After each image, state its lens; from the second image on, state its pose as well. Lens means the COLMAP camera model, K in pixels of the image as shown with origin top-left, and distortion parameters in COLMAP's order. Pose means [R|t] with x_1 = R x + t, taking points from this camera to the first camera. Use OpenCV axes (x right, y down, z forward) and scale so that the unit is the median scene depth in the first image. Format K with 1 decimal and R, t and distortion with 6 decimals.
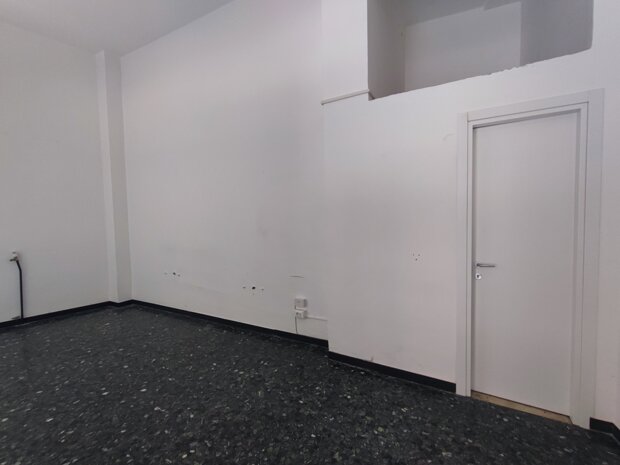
lens RADIAL K [[280.2, 0, 308.9], [0, 280.2, 234.1], [0, 0, 1]] dist [-0.004133, 0.001337]
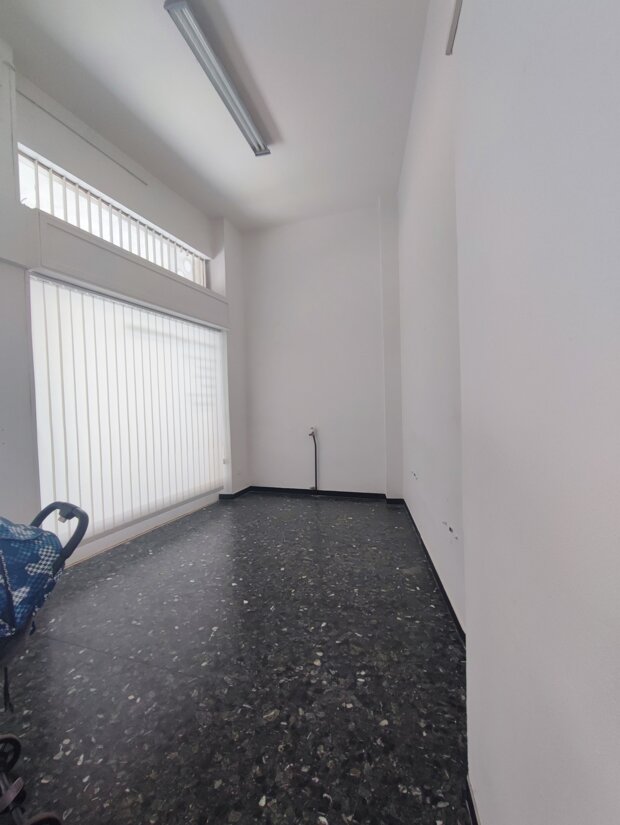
lens RADIAL K [[372.8, 0, 309.4], [0, 372.8, 409.8], [0, 0, 1]] dist [-0.004133, 0.001337]
pose [[0.348253, 0.016550, -0.937255, 0.415641], [-0.035450, 0.999361, 0.004475, -0.014761], [0.936730, 0.031667, 0.348617, 0.658922]]
